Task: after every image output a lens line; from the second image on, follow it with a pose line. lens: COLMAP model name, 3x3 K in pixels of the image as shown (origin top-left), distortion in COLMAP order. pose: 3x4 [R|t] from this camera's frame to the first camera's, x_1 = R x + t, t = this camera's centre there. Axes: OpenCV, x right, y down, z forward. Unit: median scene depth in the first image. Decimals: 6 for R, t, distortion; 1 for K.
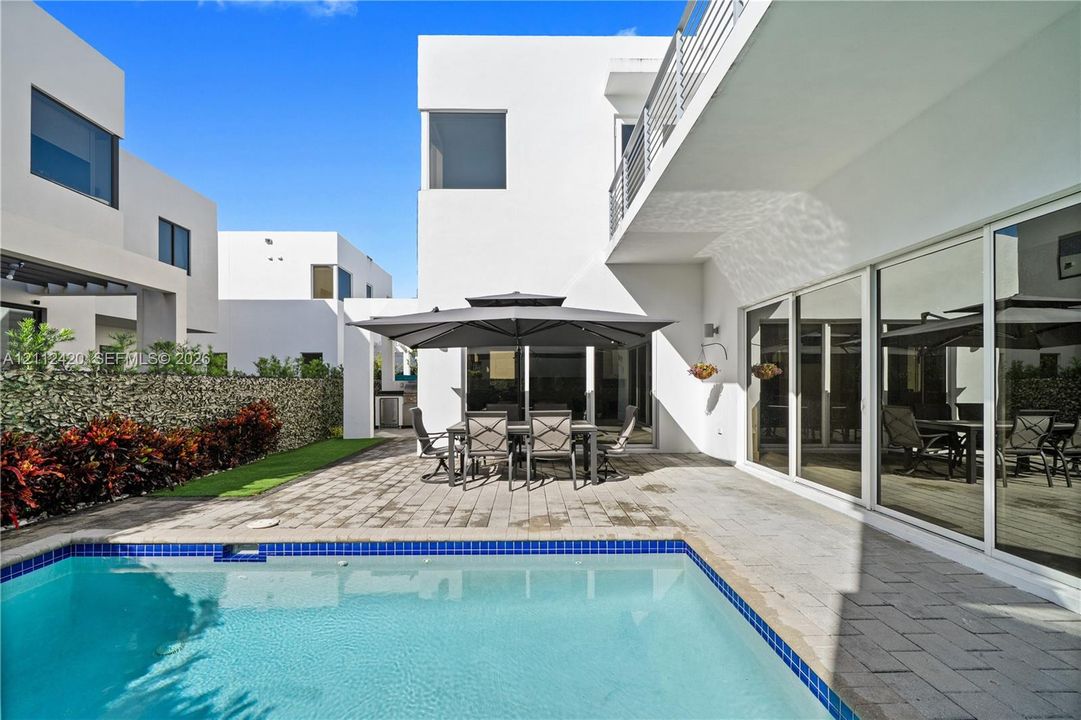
lens RADIAL K [[438.2, 0, 539.6], [0, 438.2, 380.1], [0, 0, 1]] dist [-0.000732, 0.000048]
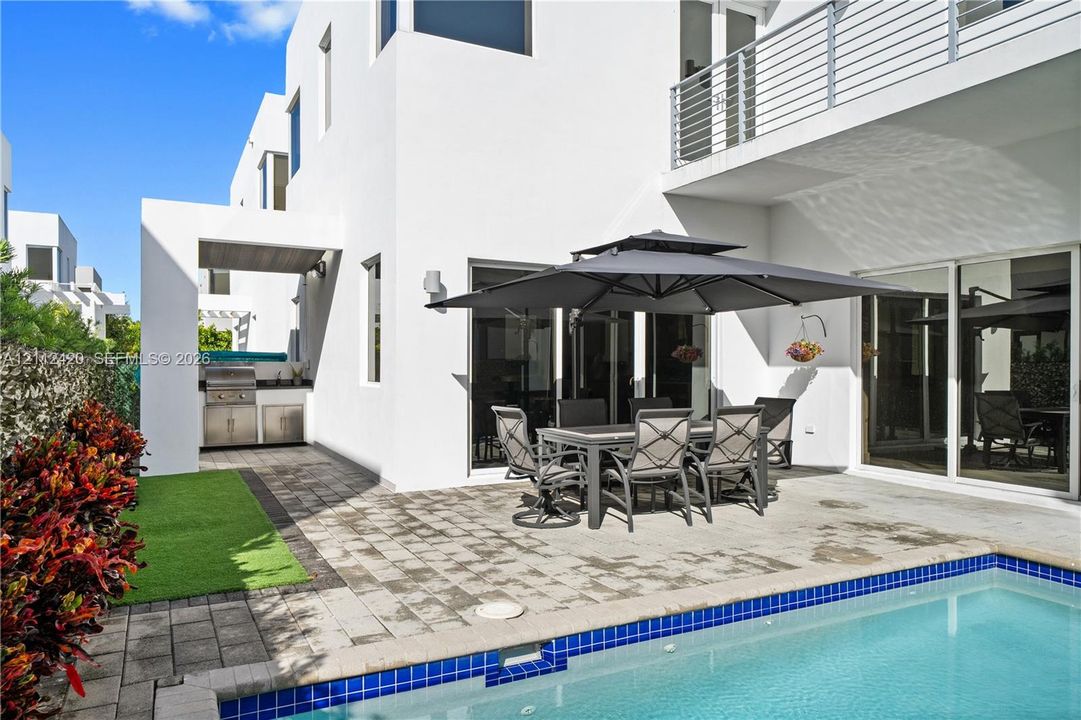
lens RADIAL K [[726.4, 0, 540.5], [0, 726.4, 360.0], [0, 0, 1]] dist [0.000332, -0.000042]
pose [[0.896022, 0.005361, 0.443977, -0.952403], [-0.004309, 0.999985, -0.003379, 0.001785], [-0.443989, 0.001115, 0.896032, 0.115848]]
